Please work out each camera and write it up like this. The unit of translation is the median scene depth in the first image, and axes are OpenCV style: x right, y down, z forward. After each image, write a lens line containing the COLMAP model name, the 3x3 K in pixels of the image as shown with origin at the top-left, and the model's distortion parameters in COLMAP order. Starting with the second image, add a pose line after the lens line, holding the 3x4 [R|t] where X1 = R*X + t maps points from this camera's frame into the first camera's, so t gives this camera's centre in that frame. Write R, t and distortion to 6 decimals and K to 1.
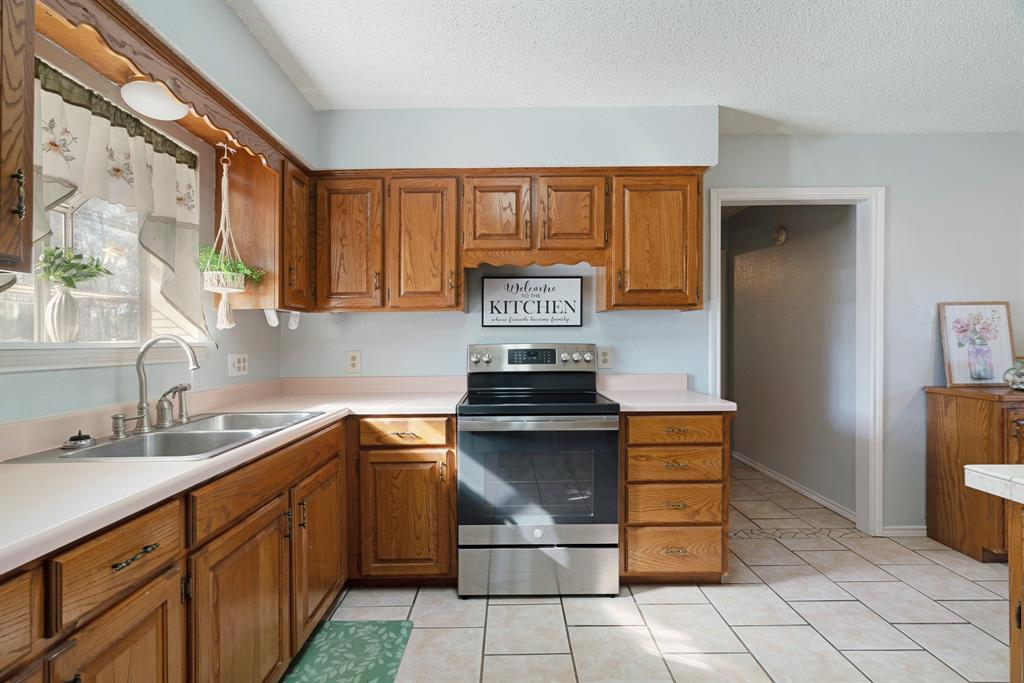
lens RADIAL K [[470.2, 0, 509.1], [0, 470.2, 341.6], [0, 0, 1]] dist [-0.002750, 0.001916]
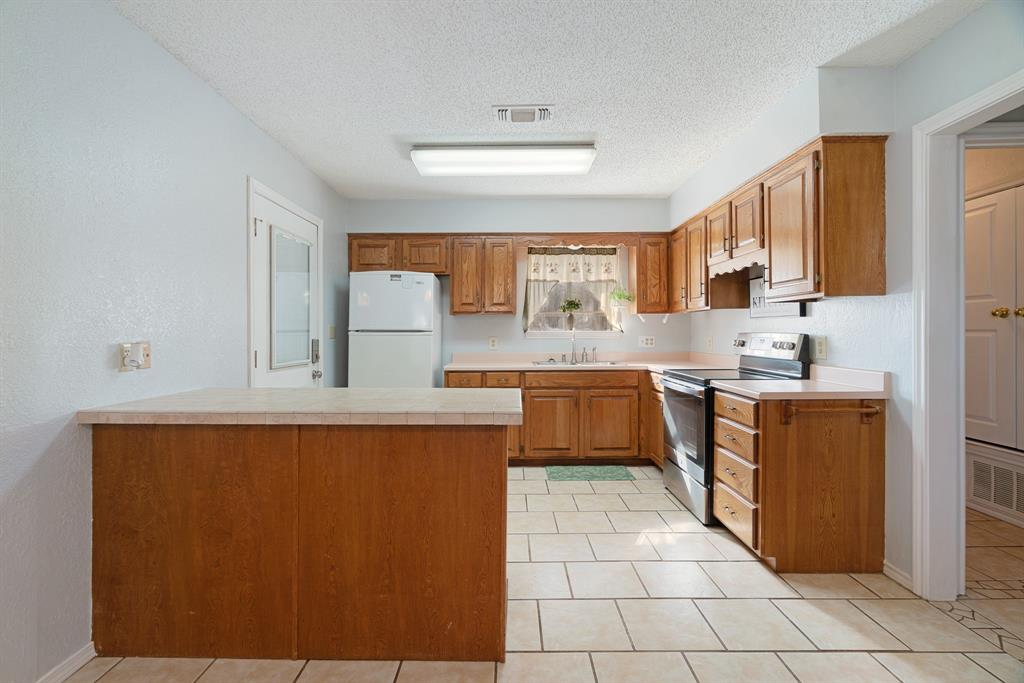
lens RADIAL K [[470.2, 0, 508.5], [0, 470.2, 333.2], [0, 0, 1]] dist [-0.002750, 0.001916]
pose [[0.001036, 0.010688, -0.999942, 1.292086], [0.000669, 0.999943, 0.010689, -0.007208], [0.999999, -0.000680, 0.001029, 0.381406]]
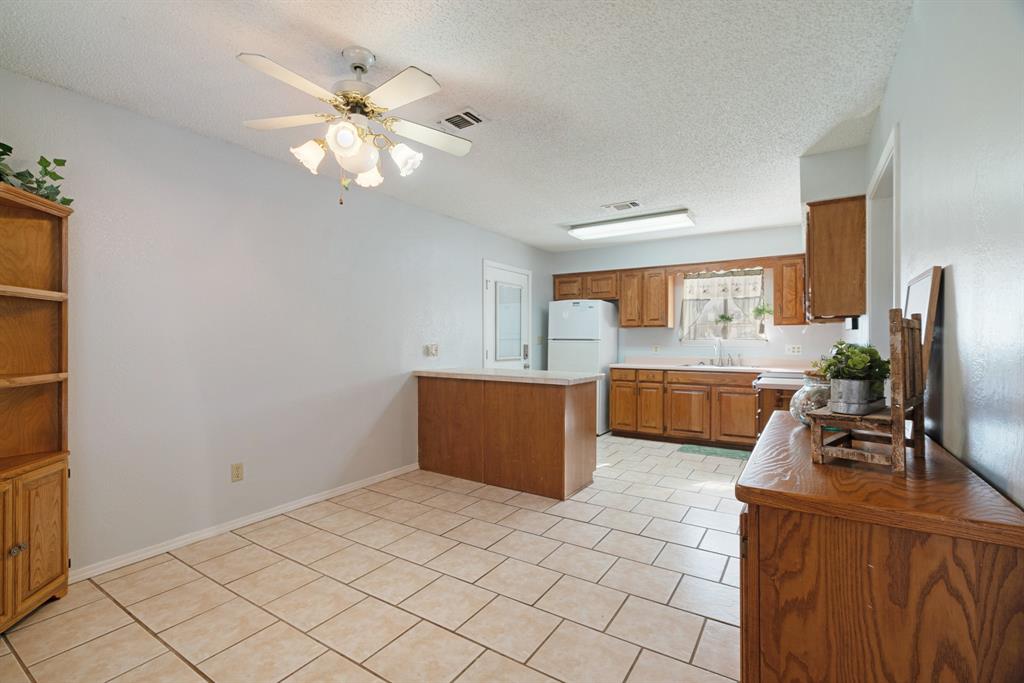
lens RADIAL K [[470.2, 0, 506.4], [0, 470.2, 334.5], [0, 0, 1]] dist [-0.002750, 0.001916]
pose [[-0.542289, -0.001764, -0.840190, 1.880050], [0.001614, 0.999994, -0.003142, -0.017081], [0.840191, -0.003060, -0.542283, 0.979398]]
